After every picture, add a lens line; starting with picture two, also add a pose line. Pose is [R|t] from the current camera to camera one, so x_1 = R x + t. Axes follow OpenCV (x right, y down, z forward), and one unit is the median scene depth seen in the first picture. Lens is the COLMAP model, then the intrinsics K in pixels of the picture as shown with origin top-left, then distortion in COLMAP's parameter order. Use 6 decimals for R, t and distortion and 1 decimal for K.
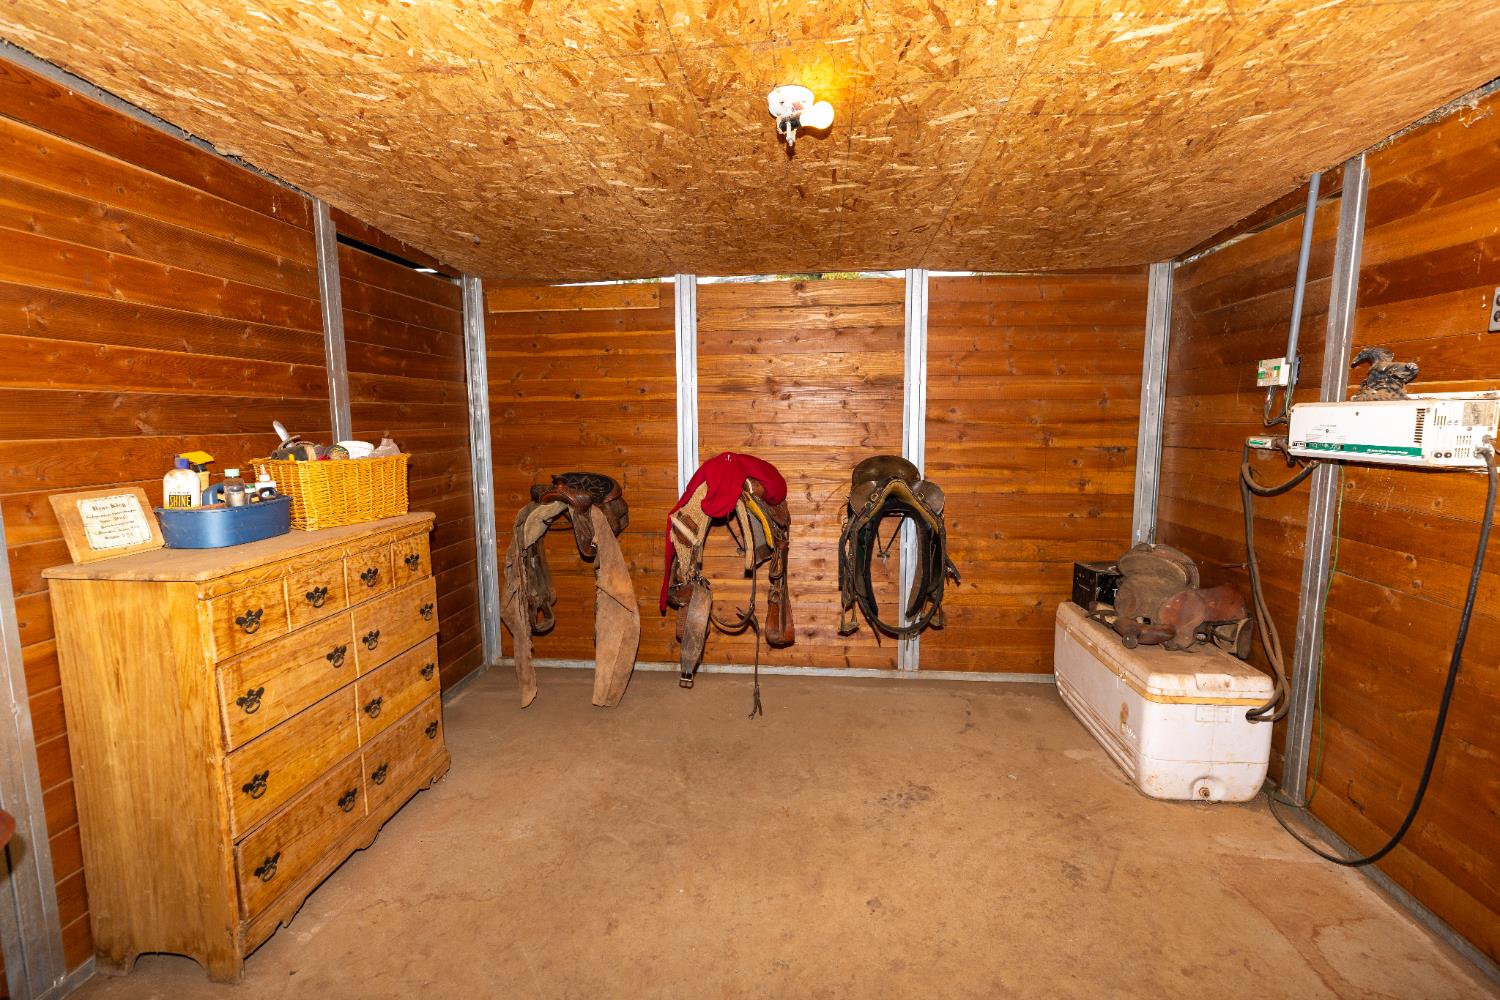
lens RADIAL K [[668.7, 0, 743.0], [0, 668.7, 501.2], [0, 0, 1]] dist [0.001085, 0.000874]
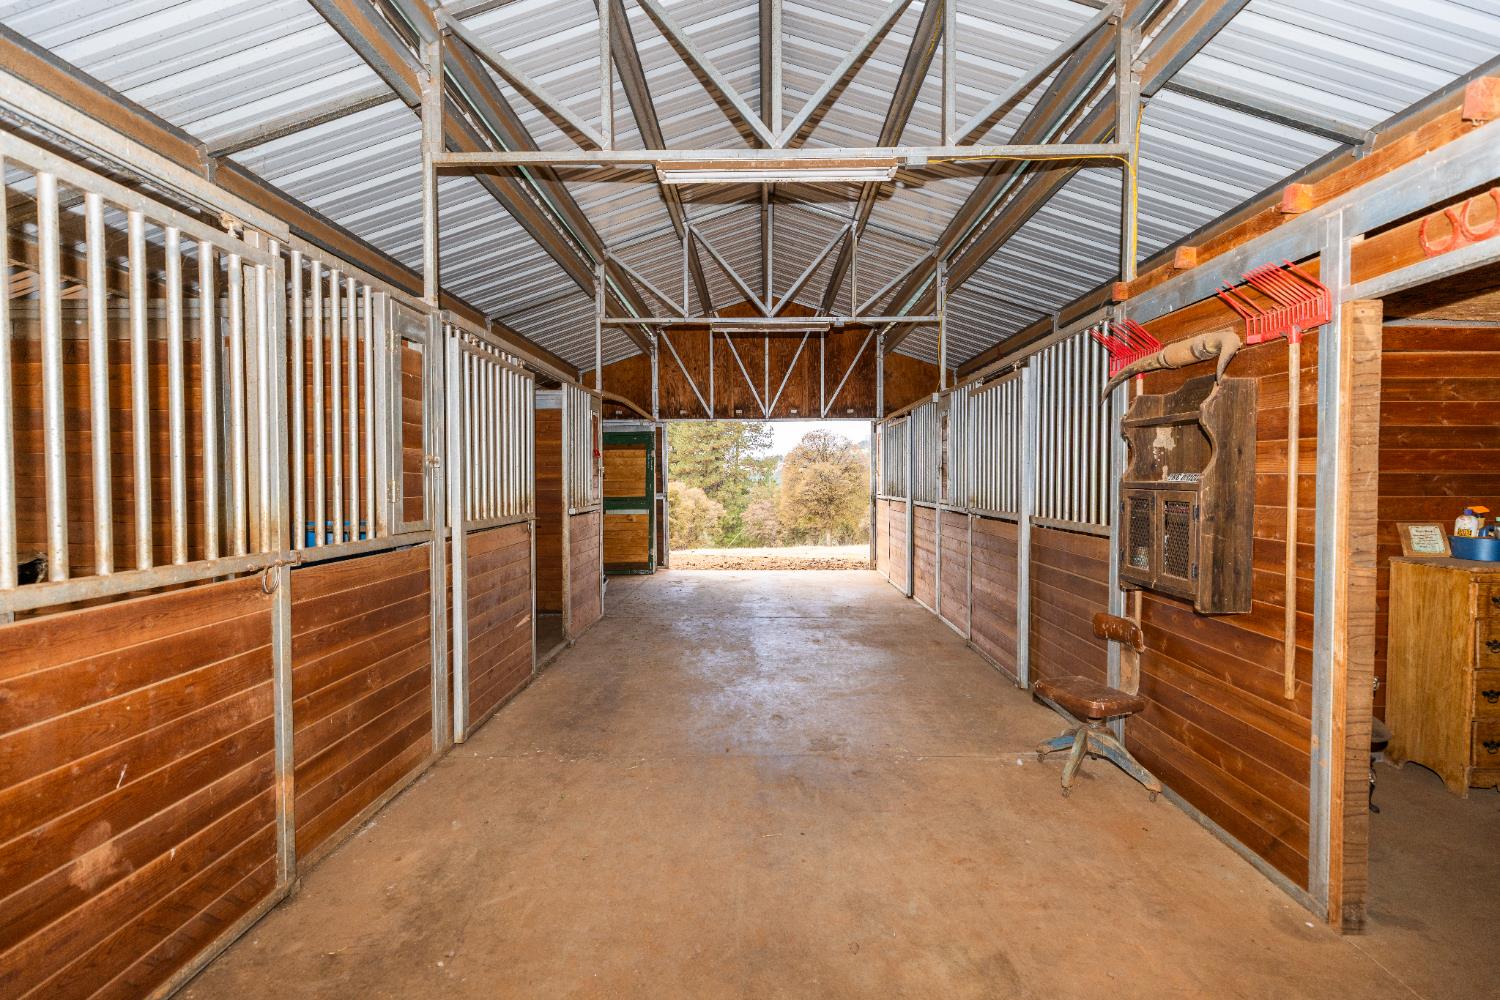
lens RADIAL K [[668.7, 0, 751.4], [0, 668.7, 498.8], [0, 0, 1]] dist [0.001085, 0.000874]
pose [[0.077989, 0.032101, -0.996437, 0.881585], [-0.126508, 0.991720, 0.022048, 0.123316], [0.988895, 0.124338, 0.081404, -1.157959]]
